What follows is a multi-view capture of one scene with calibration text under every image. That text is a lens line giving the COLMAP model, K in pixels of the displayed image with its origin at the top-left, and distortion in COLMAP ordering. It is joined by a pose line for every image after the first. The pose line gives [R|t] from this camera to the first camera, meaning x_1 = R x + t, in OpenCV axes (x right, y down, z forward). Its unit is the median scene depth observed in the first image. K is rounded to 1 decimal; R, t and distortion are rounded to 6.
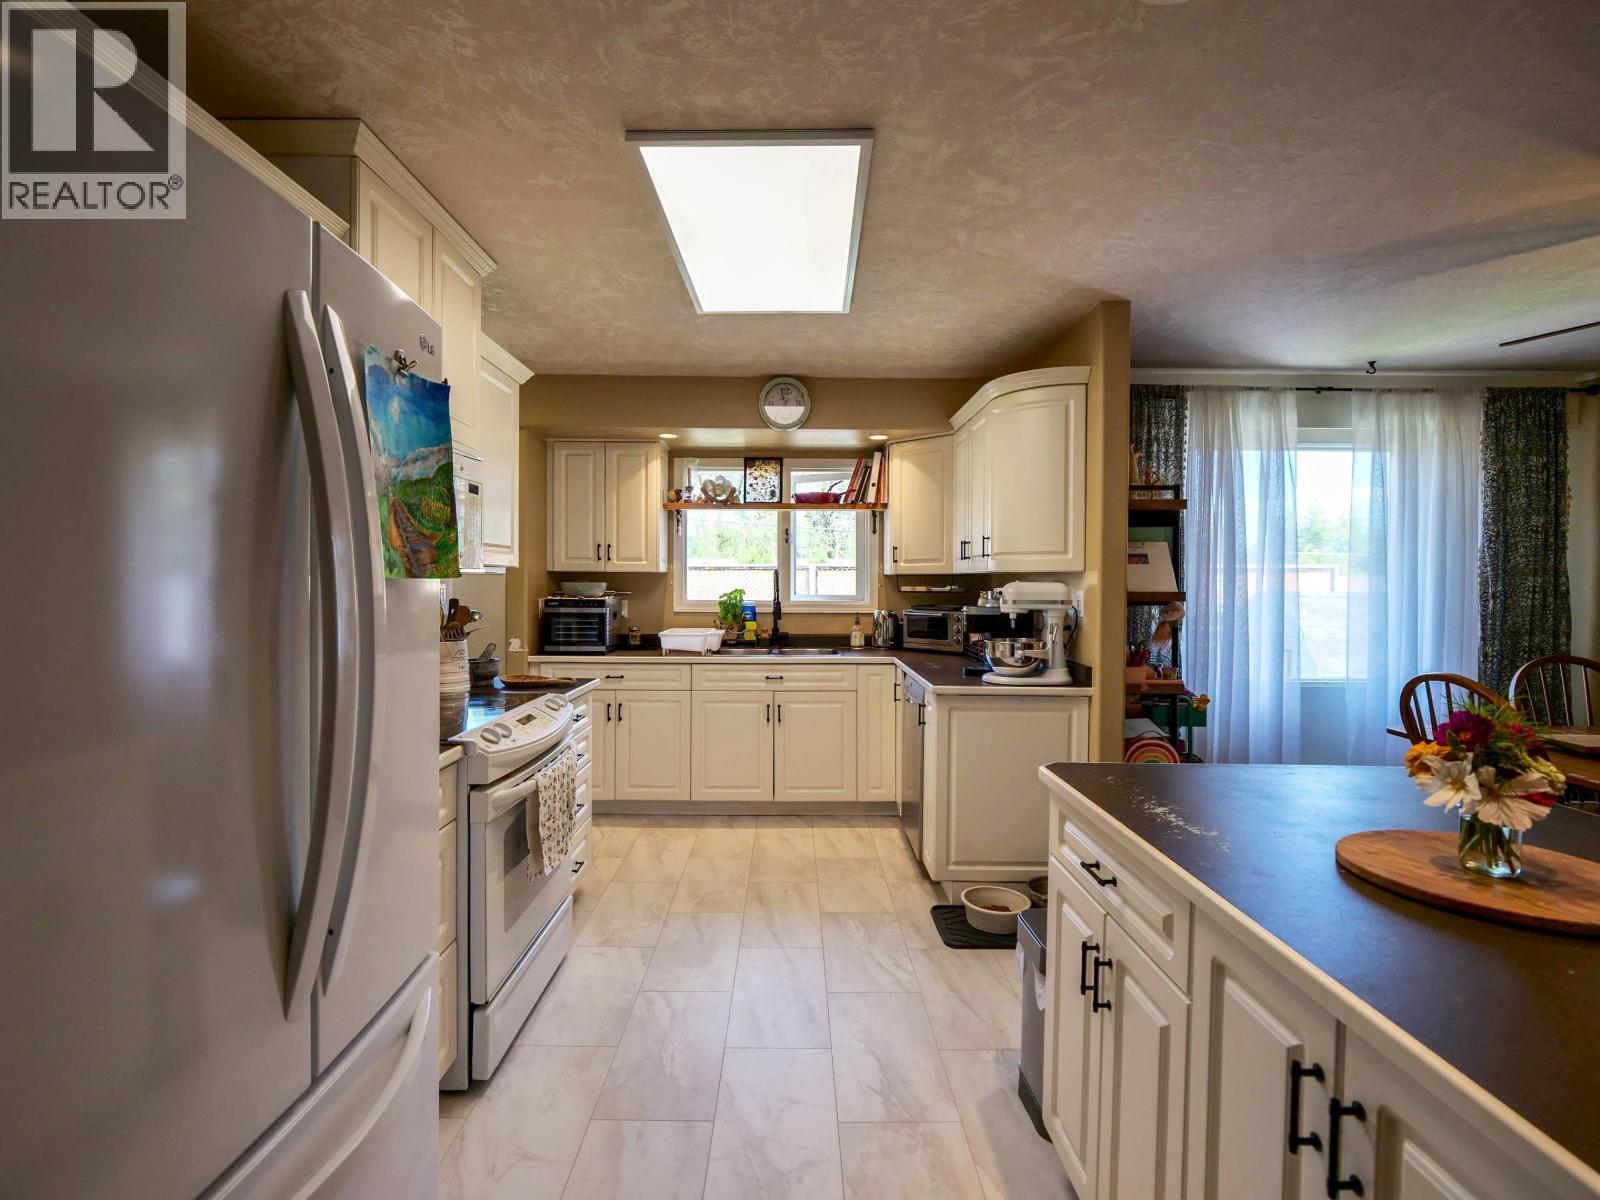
lens RADIAL K [[786.9, 0, 793.8], [0, 786.9, 592.0], [0, 0, 1]] dist [-0.014853, -0.000158]
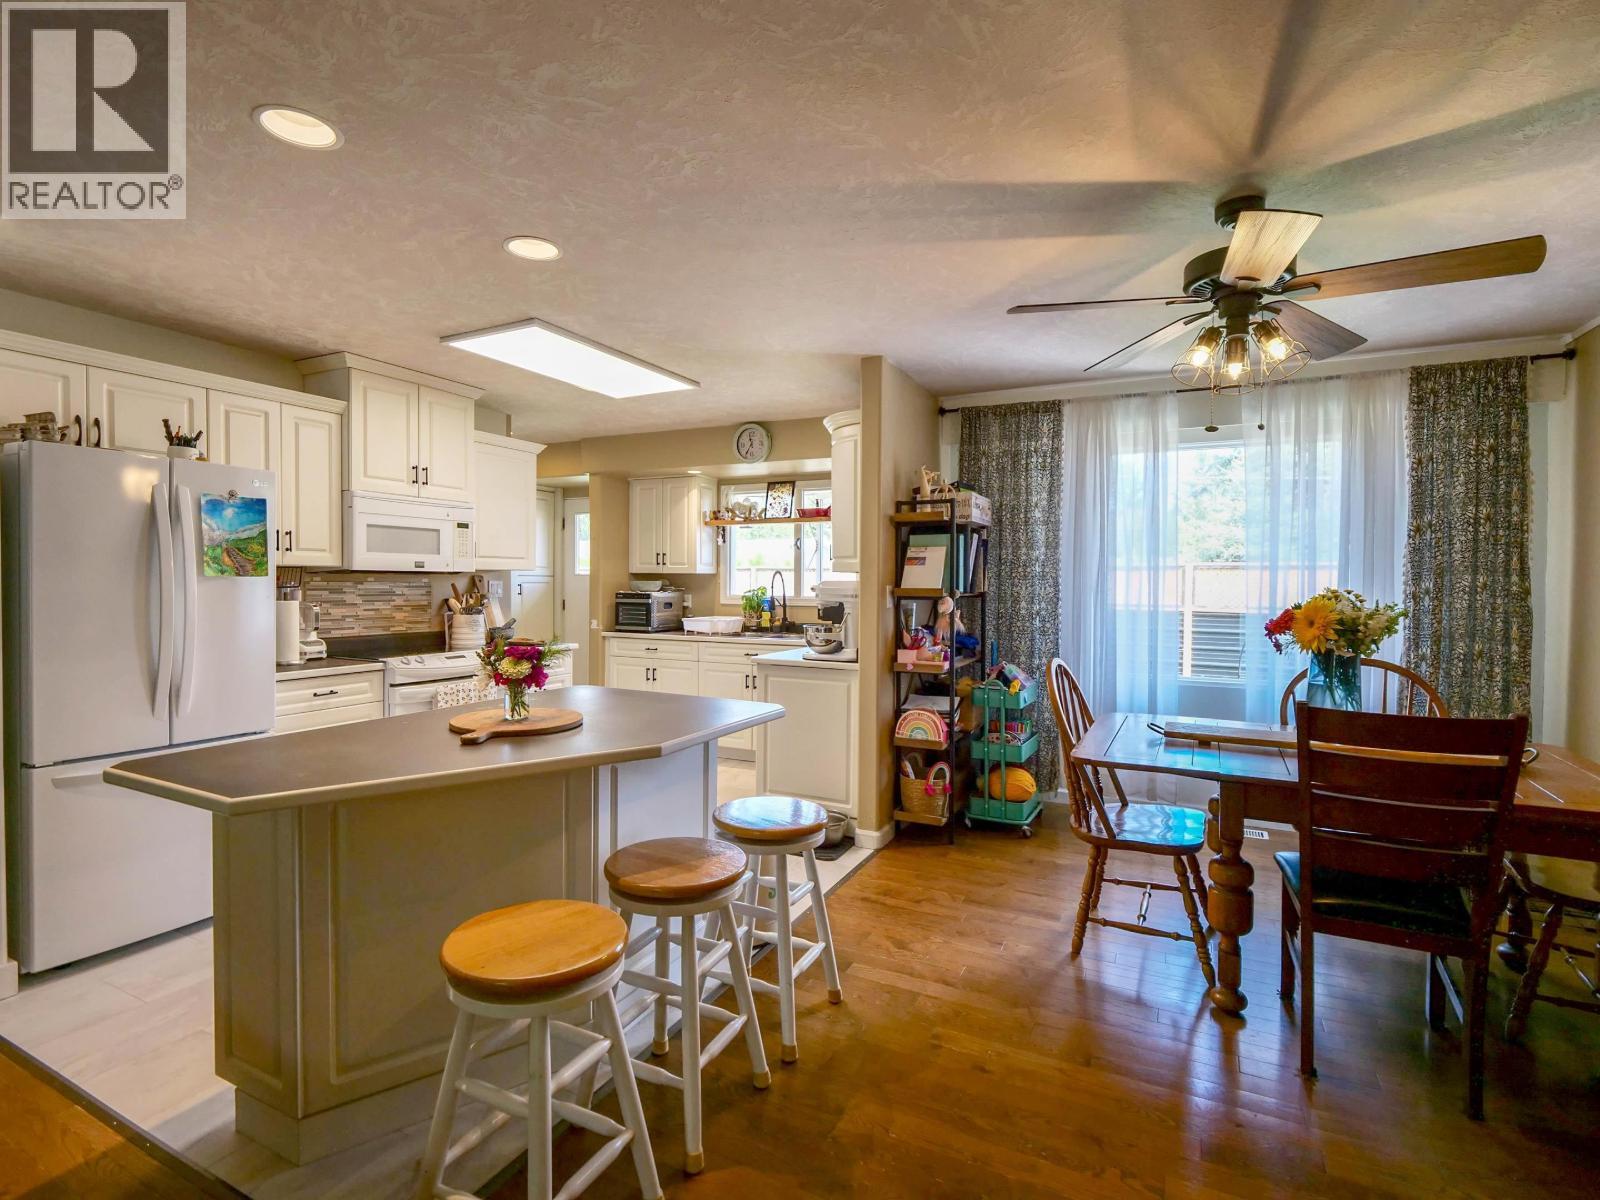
lens RADIAL K [[786.9, 0, 793.8], [0, 786.9, 592.0], [0, 0, 1]] dist [-0.014853, -0.000158]
pose [[0.896257, 0.005957, -0.443496, 0.597566], [-0.006619, 0.999978, 0.000056, 0.005552], [0.443486, 0.002885, 0.896277, -0.130889]]
